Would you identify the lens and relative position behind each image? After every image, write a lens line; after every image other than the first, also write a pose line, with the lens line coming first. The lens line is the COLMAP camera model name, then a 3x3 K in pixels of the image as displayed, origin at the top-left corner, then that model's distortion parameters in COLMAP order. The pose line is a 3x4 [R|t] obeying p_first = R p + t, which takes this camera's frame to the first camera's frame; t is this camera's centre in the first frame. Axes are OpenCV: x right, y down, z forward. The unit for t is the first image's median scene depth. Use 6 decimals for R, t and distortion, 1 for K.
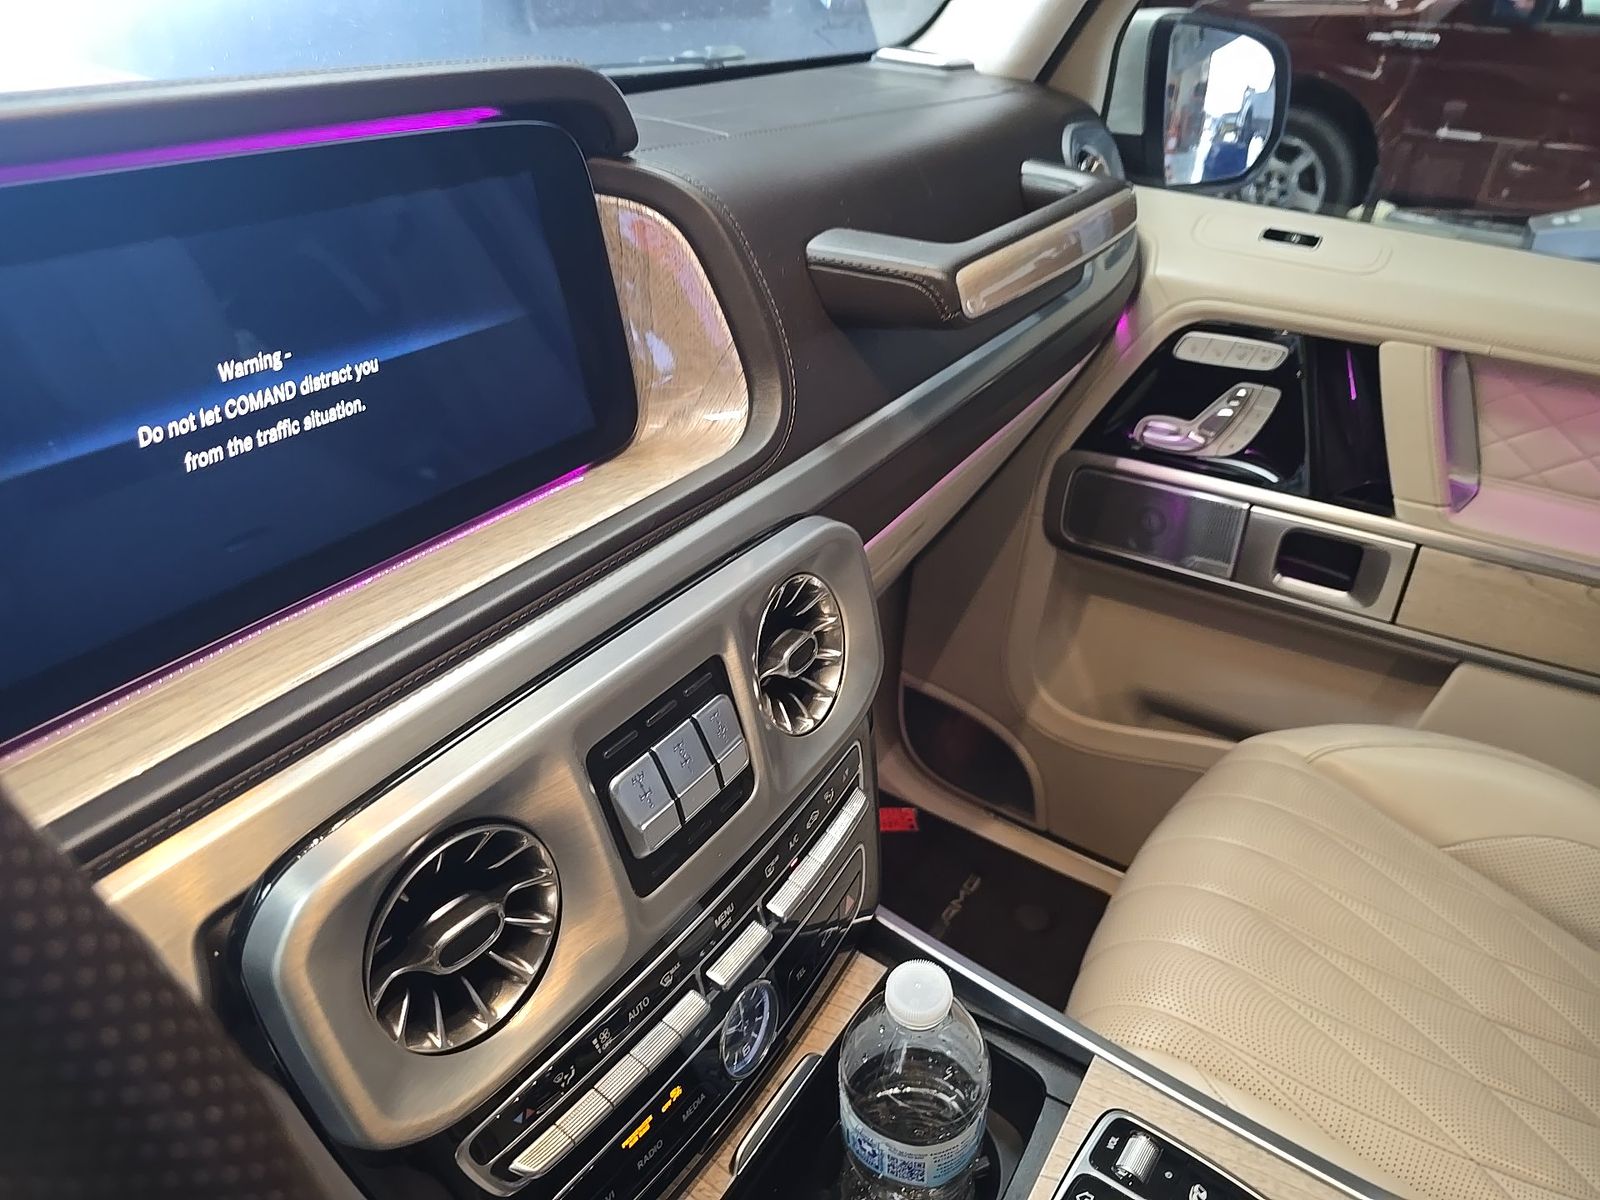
lens RADIAL K [[1100.9, 0, 800.8], [0, 1100.9, 602.9], [0, 0, 1]] dist [0.021785, -0.019822]
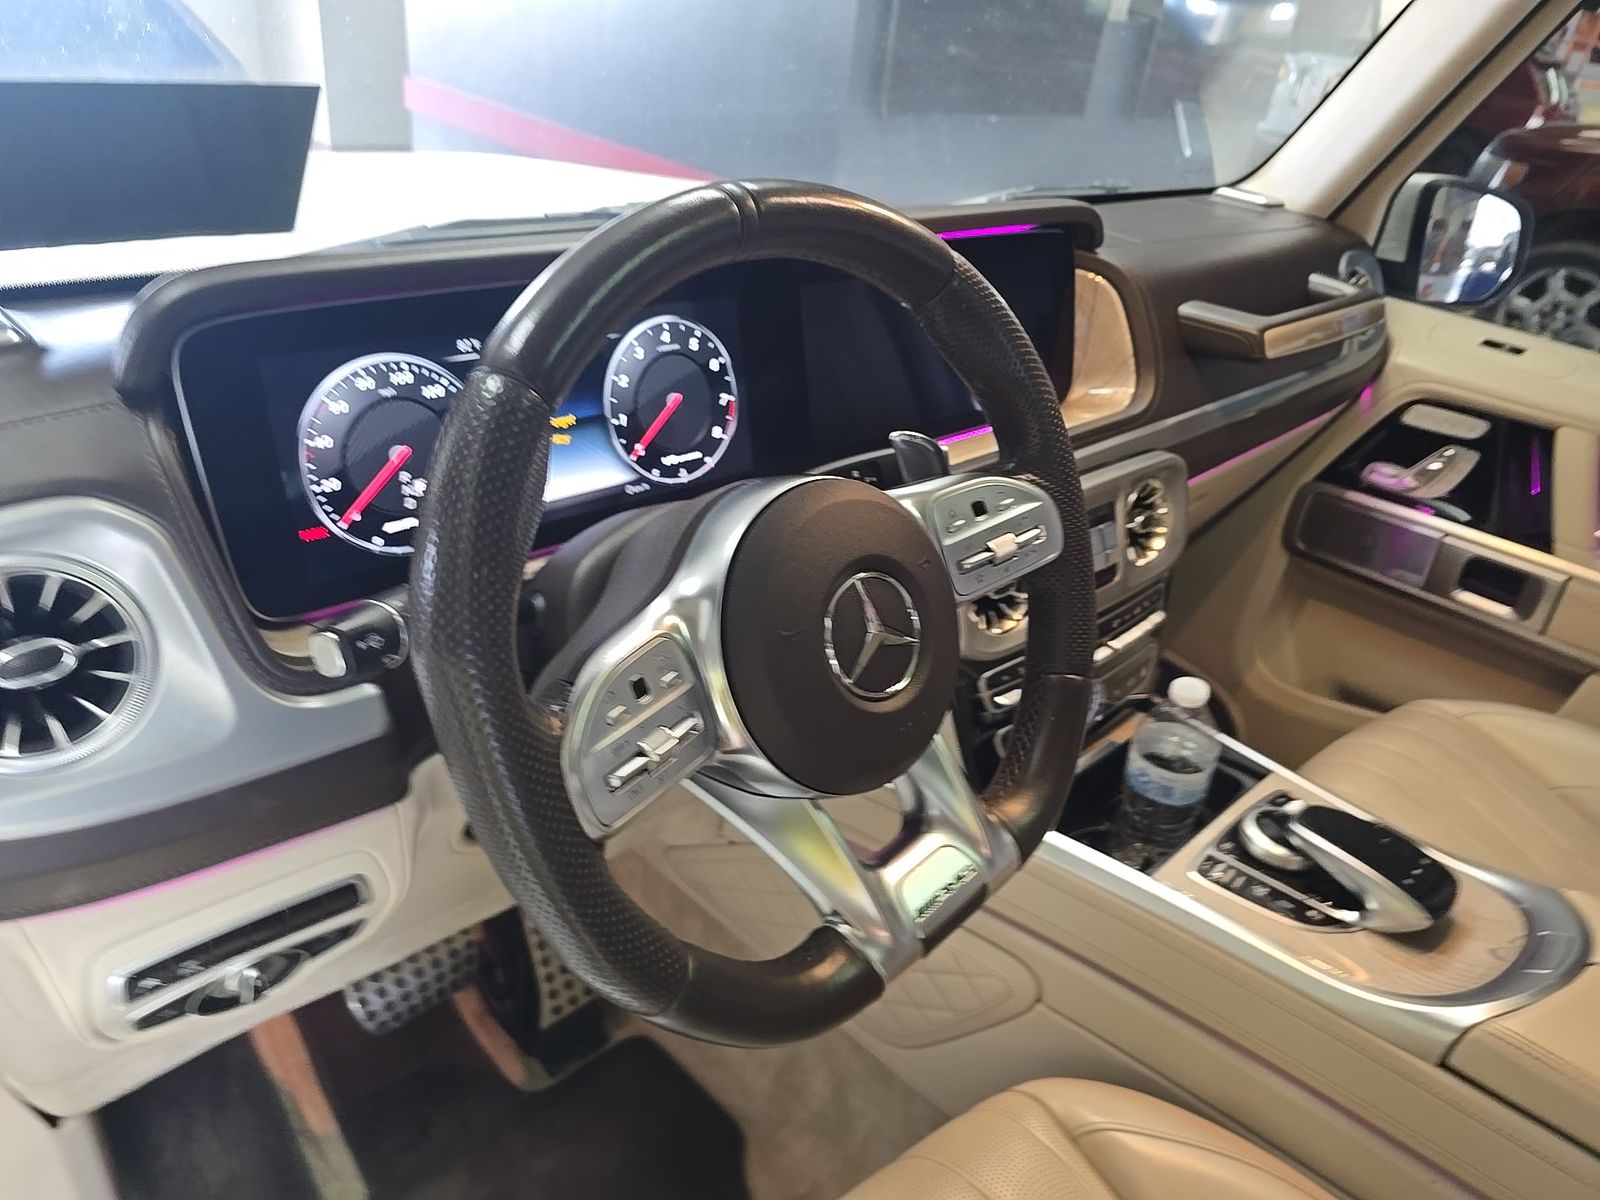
lens RADIAL K [[1100.9, 0, 803.0], [0, 1100.9, 606.7], [0, 0, 1]] dist [0.021785, -0.019822]
pose [[0.971020, 0.163988, -0.173864, -0.114022], [-0.172125, 0.984532, -0.032699, 0.184678], [0.165813, 0.061678, 0.984227, -0.486694]]
